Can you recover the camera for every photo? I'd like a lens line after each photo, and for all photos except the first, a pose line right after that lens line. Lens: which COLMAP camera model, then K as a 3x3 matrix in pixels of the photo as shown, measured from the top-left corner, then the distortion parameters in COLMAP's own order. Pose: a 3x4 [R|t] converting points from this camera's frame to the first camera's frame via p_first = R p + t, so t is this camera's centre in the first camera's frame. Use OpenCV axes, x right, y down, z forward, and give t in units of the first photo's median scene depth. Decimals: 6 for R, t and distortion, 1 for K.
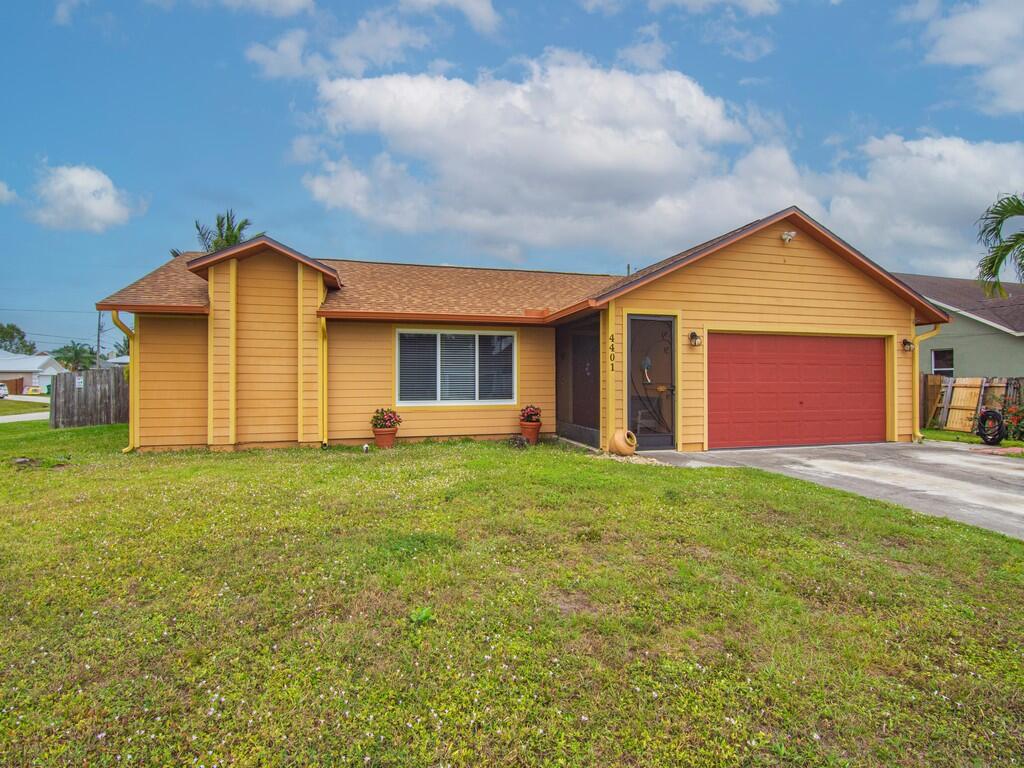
lens RADIAL K [[493.9, 0, 512.0], [0, 493.9, 384.0], [0, 0, 1]] dist [-0.000472, -0.000026]
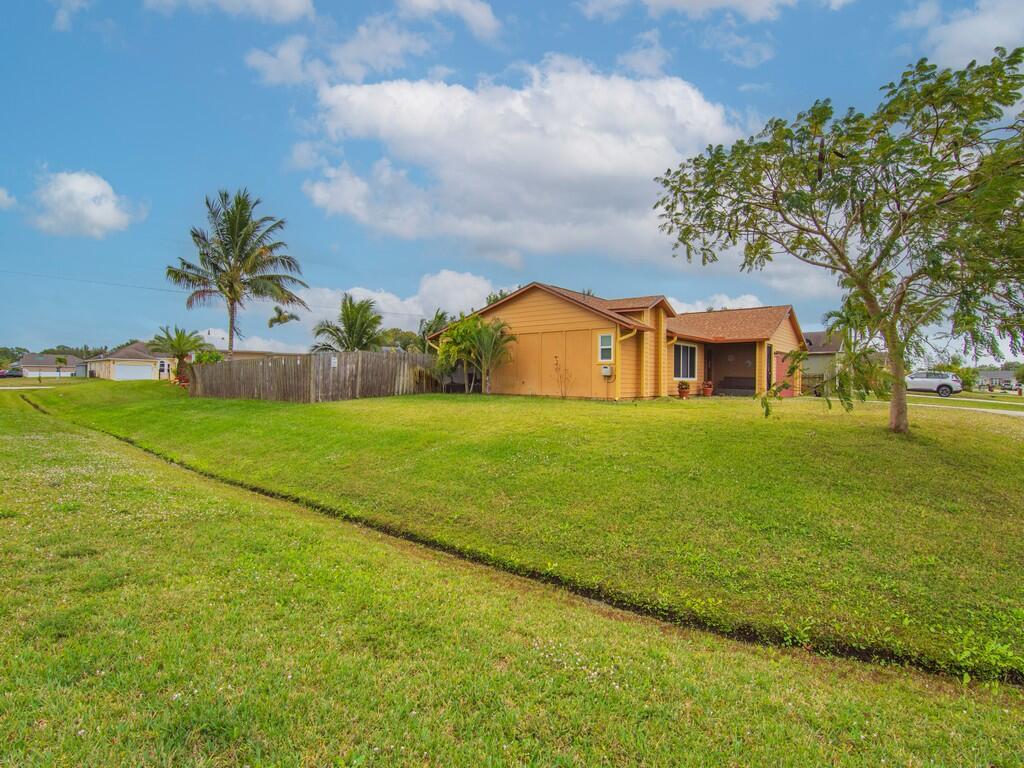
lens RADIAL K [[474.2, 0, 512.0], [0, 474.2, 384.0], [0, 0, 1]] dist [-0.000309, -0.000146]
pose [[0.833450, 0.010354, 0.552498, -1.141609], [-0.010451, 0.999941, -0.002974, 0.046240], [-0.552497, -0.003296, 0.833509, -0.151933]]
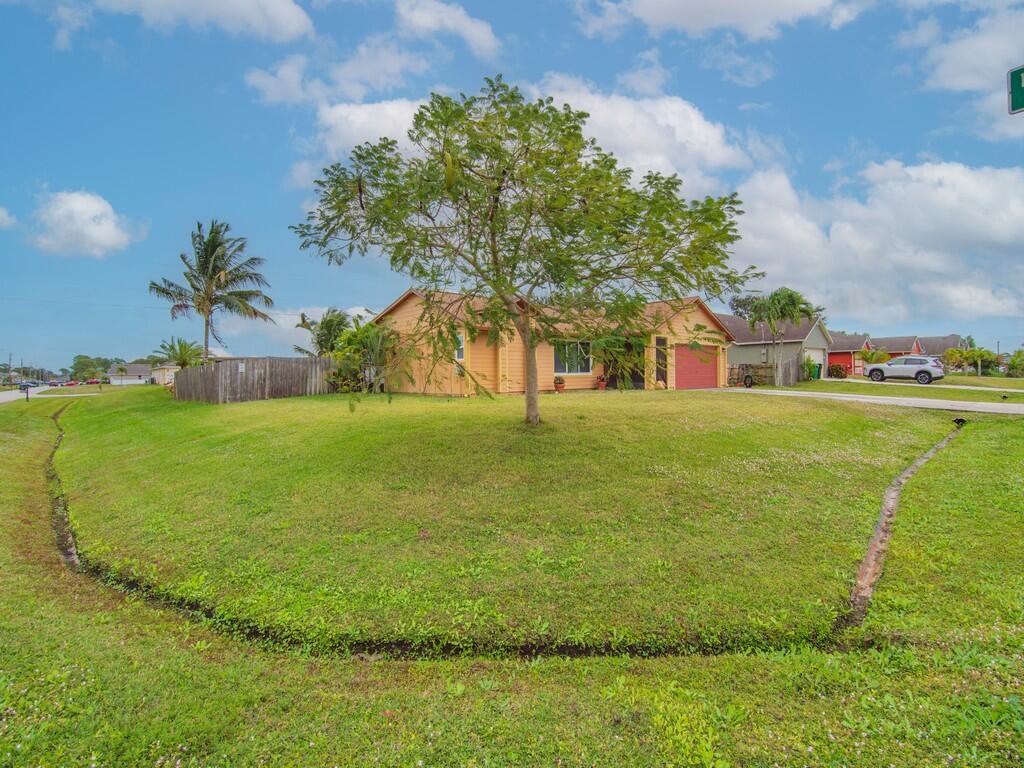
lens RADIAL K [[474.2, 0, 512.0], [0, 474.2, 384.0], [0, 0, 1]] dist [-0.000309, -0.000146]
pose [[0.898273, -0.015010, 0.439181, -0.785164], [0.014198, 0.999886, 0.005134, 0.043048], [-0.439208, 0.001624, 0.898384, -0.447835]]
